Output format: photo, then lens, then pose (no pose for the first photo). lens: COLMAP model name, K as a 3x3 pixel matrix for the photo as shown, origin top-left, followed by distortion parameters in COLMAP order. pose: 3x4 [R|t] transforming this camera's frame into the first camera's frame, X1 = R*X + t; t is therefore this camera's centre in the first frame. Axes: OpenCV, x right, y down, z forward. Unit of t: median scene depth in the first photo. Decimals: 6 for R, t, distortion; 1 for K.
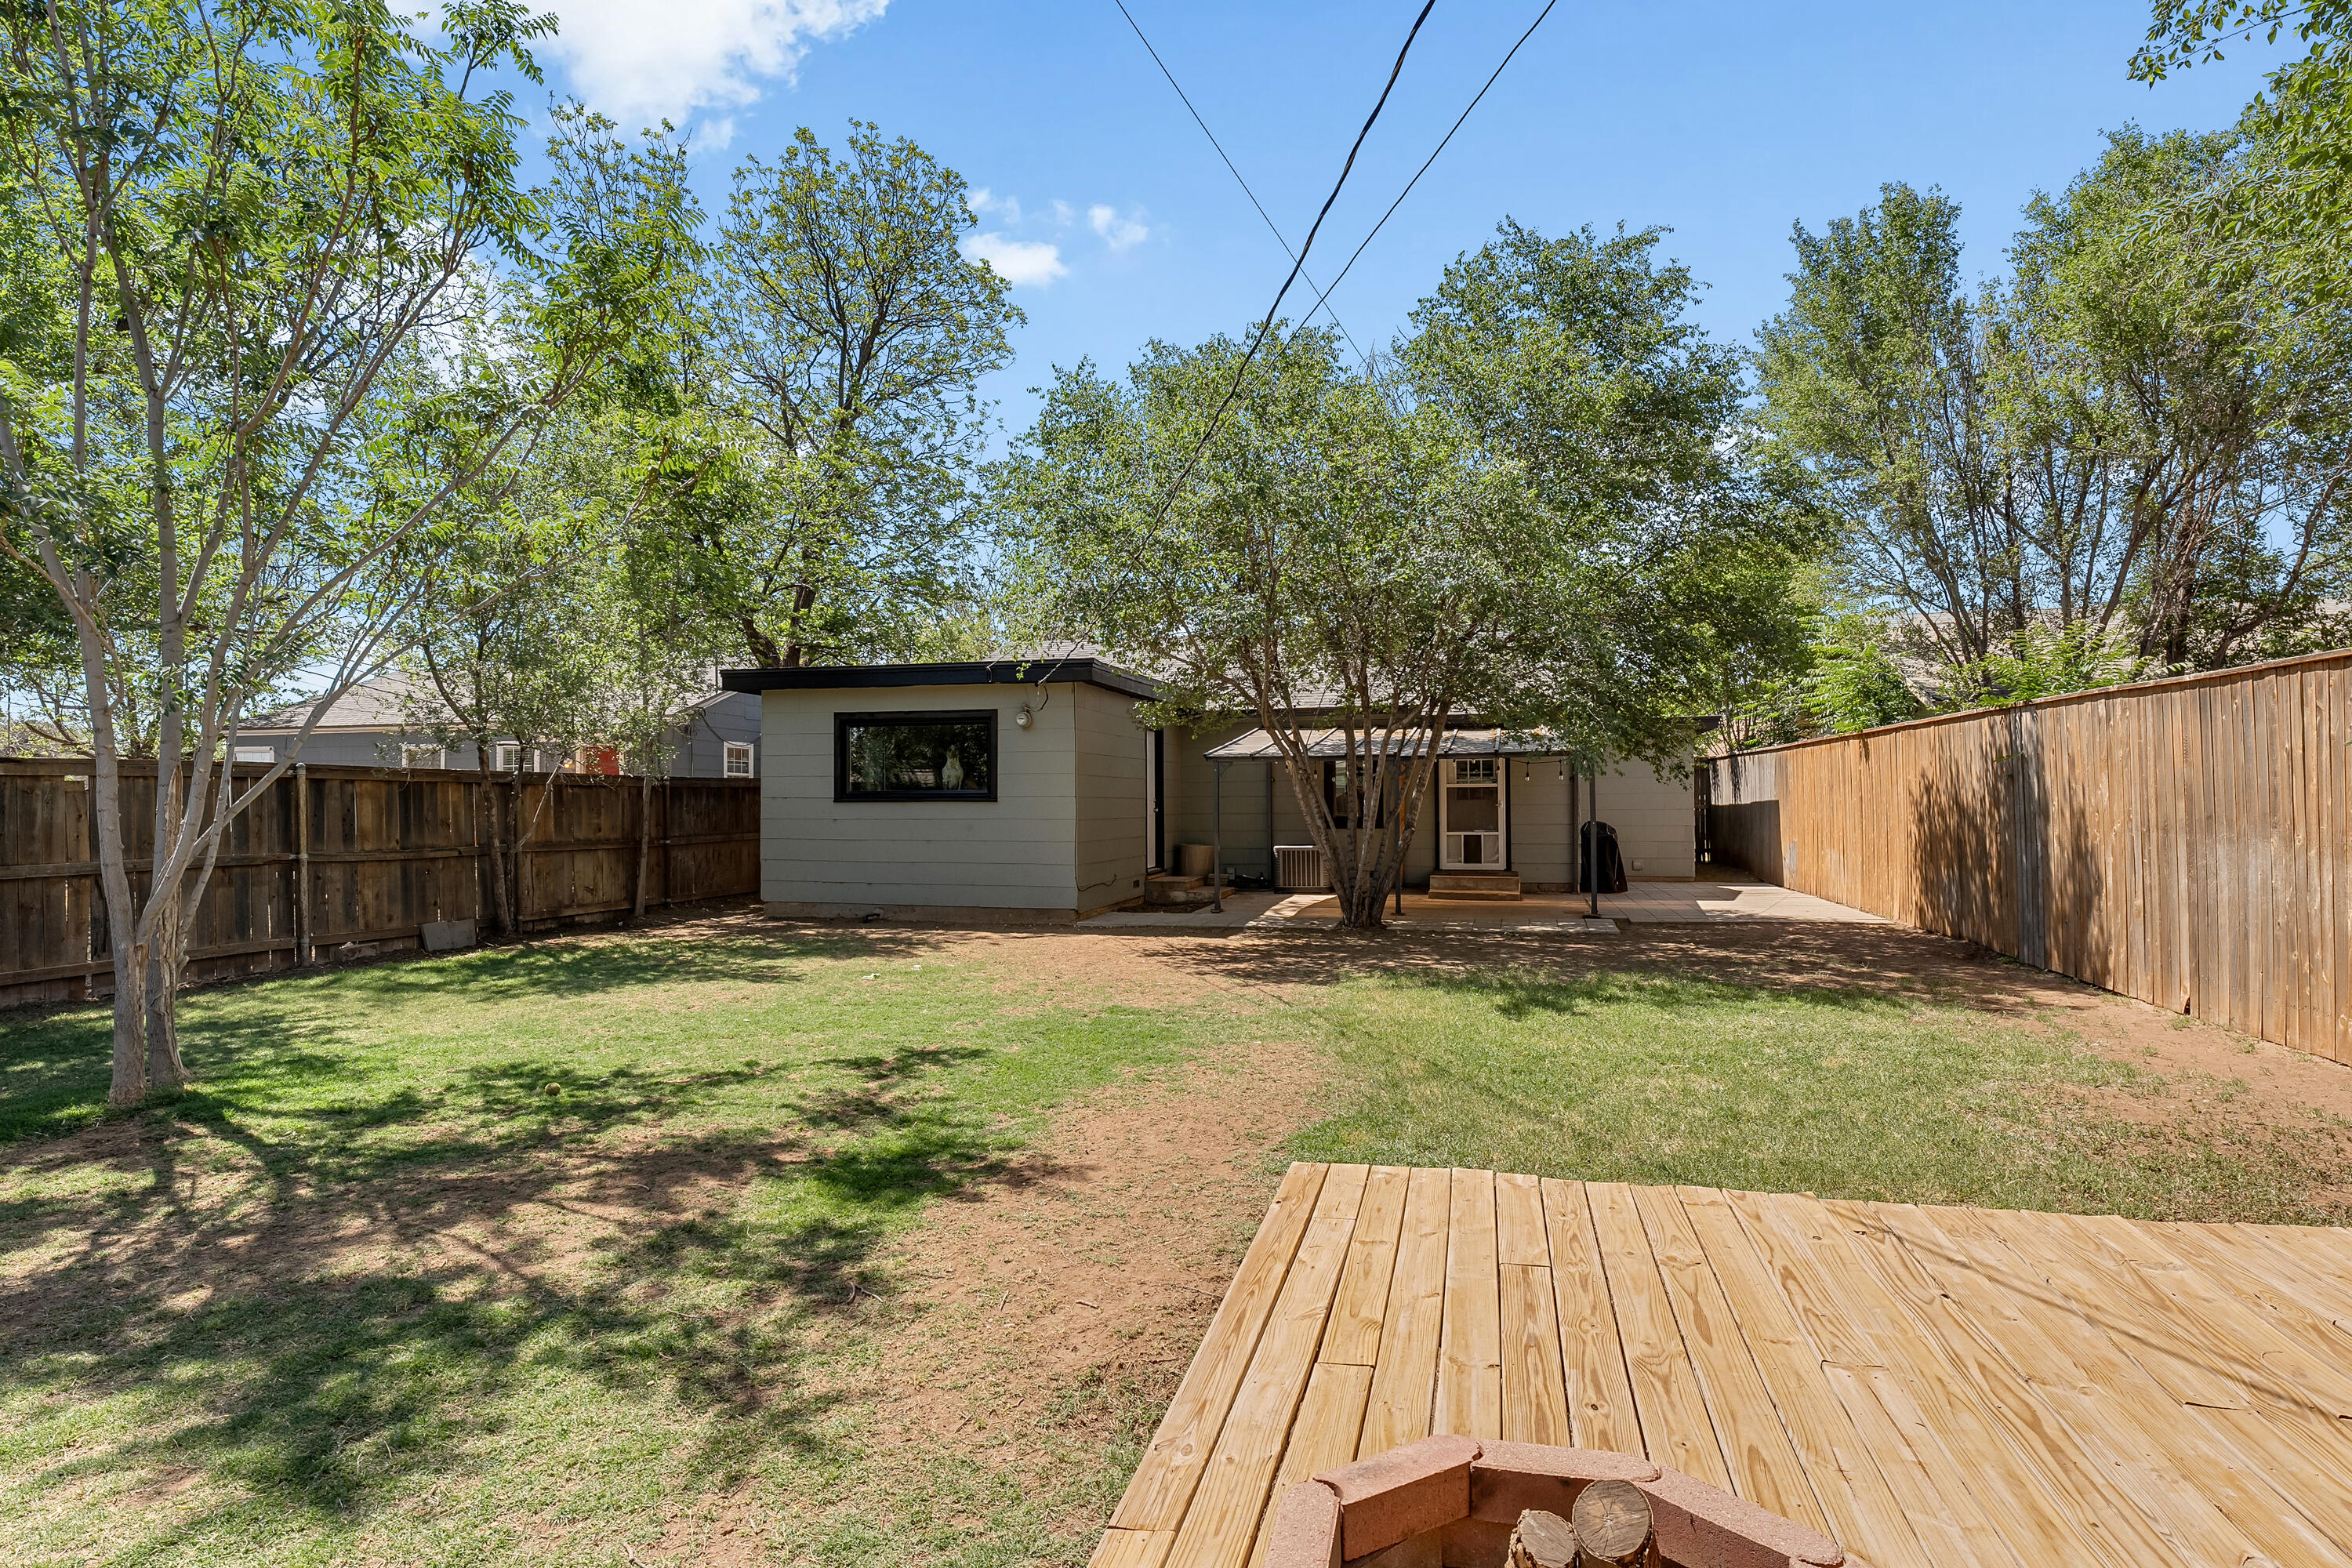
lens RADIAL K [[1170.5, 0, 1179.6], [0, 1170.5, 790.6], [0, 0, 1]] dist [-0.004485, -0.000542]
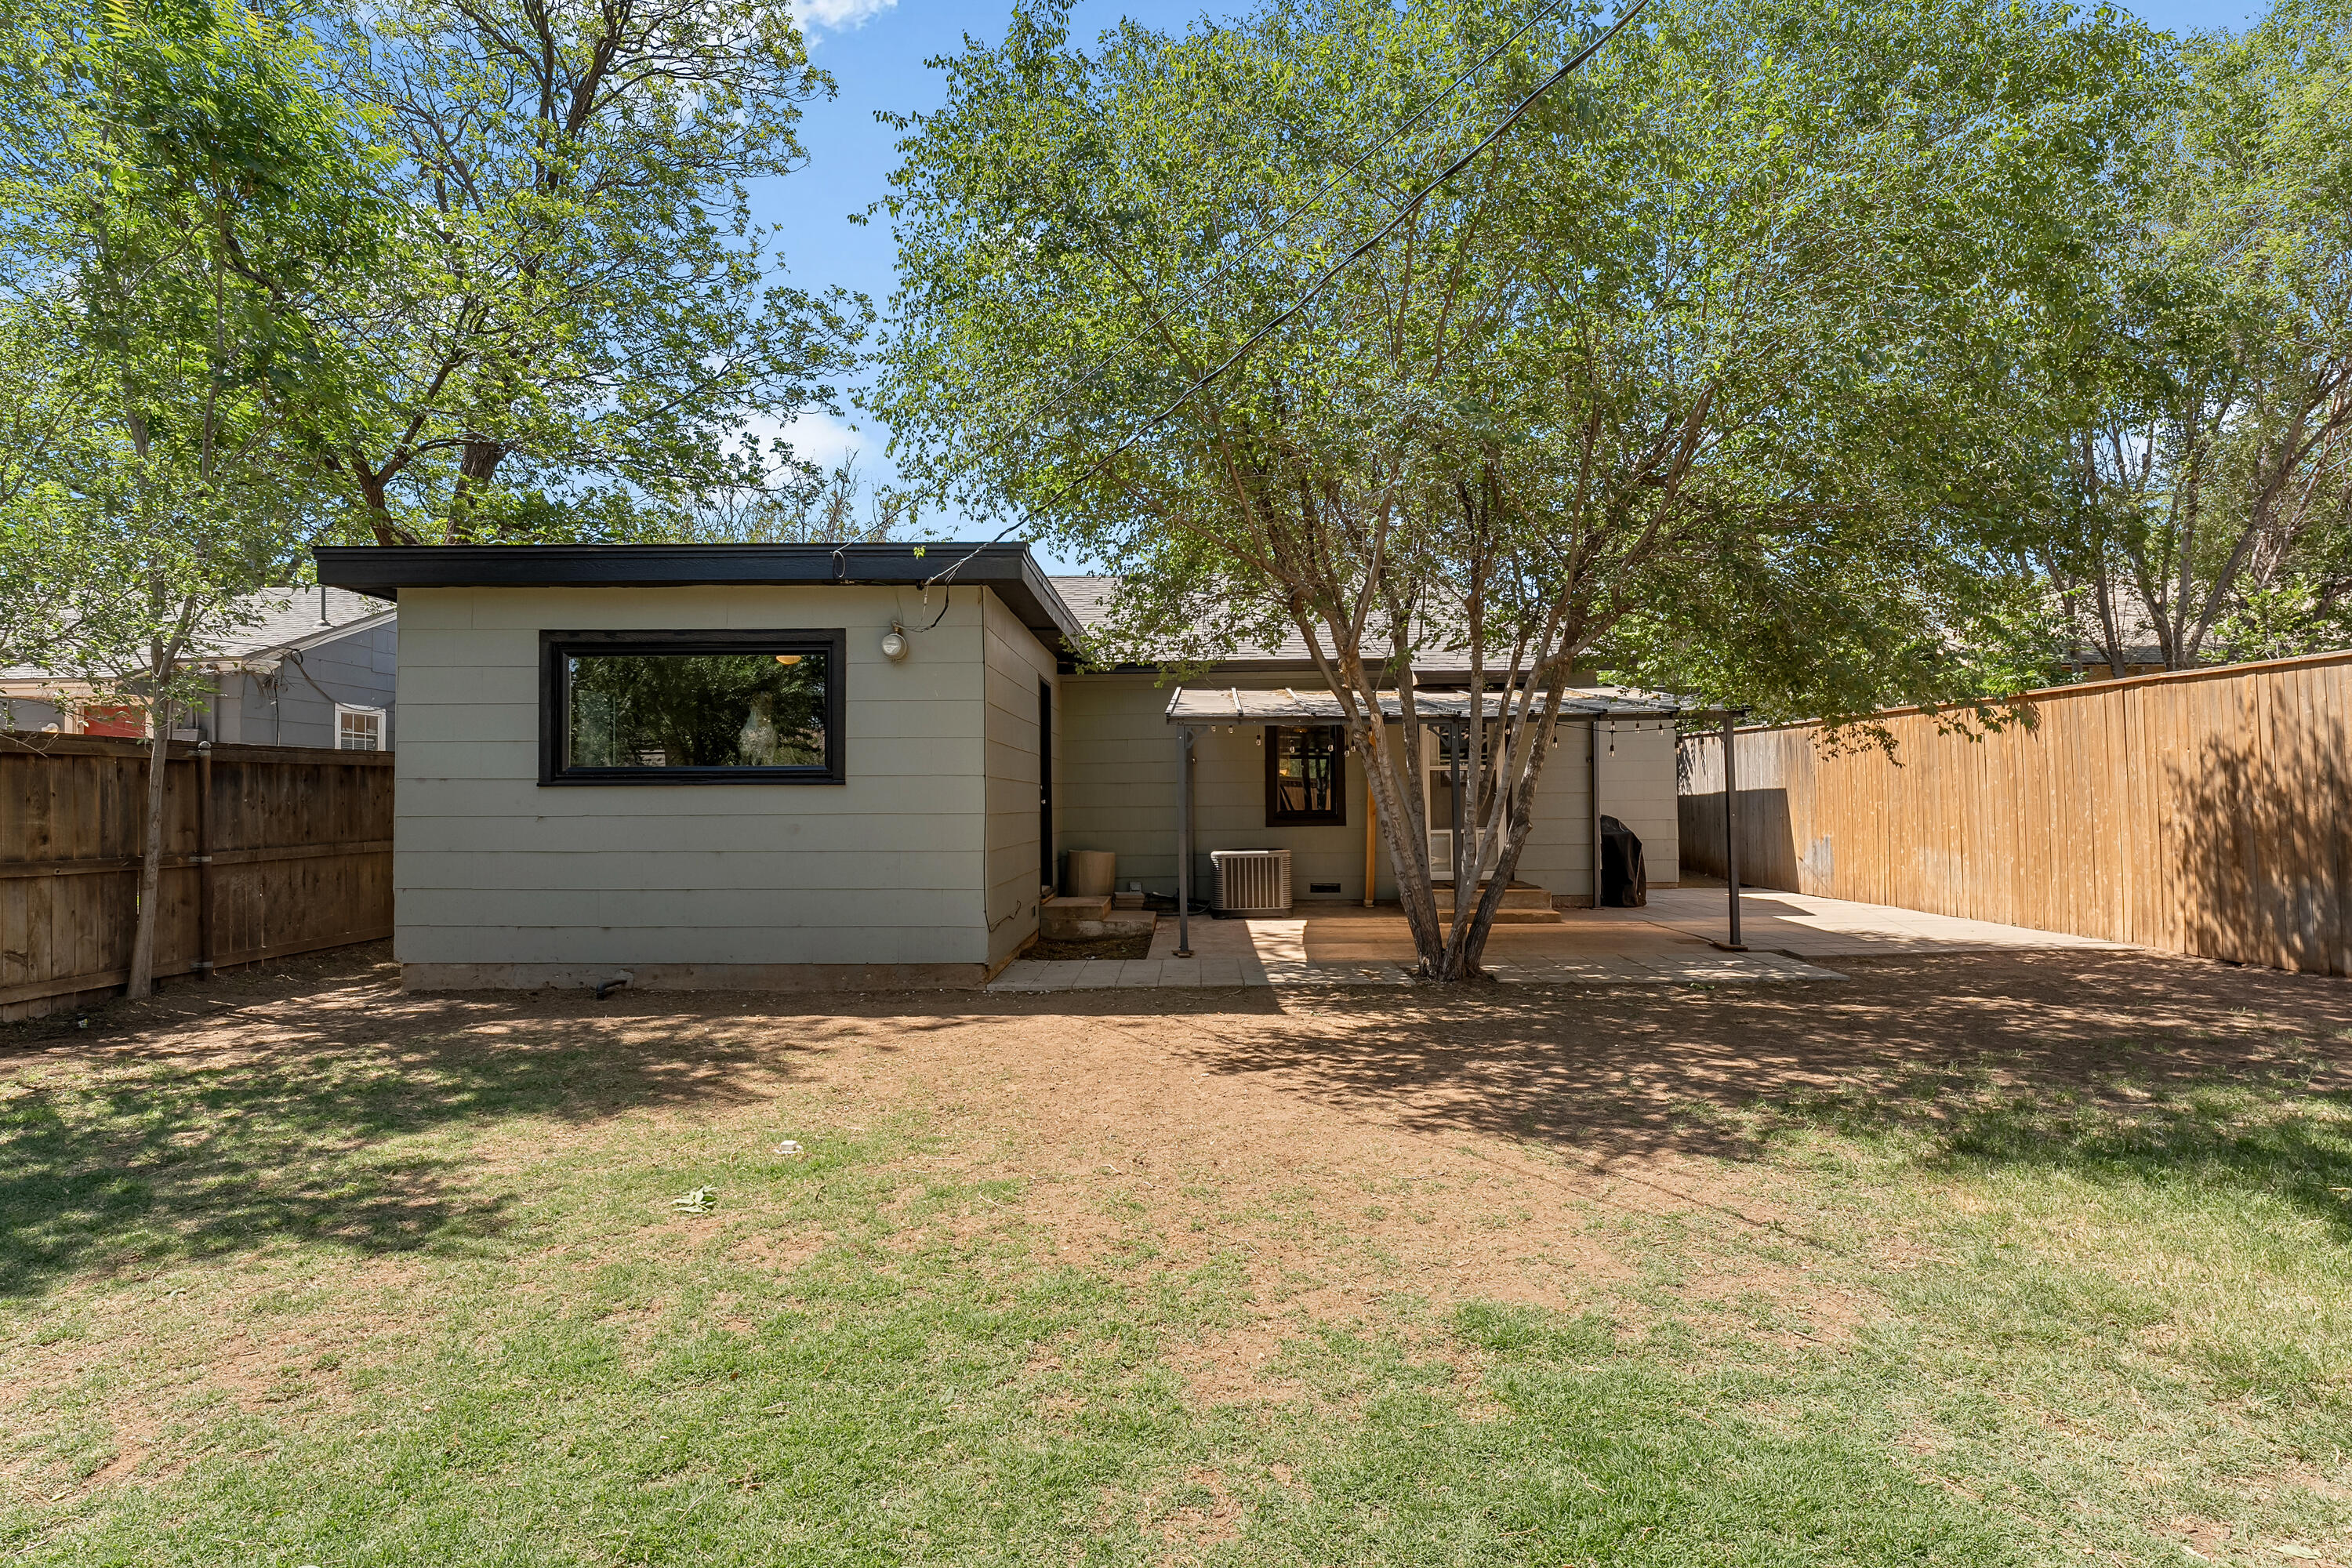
lens RADIAL K [[1170.5, 0, 1173.1], [0, 1170.5, 776.0], [0, 0, 1]] dist [-0.004485, -0.000542]
pose [[0.971477, 0.002408, 0.237122, -0.127410], [-0.000191, 0.999956, -0.009371, 0.009999], [-0.237134, 0.009059, 0.971435, 0.364647]]
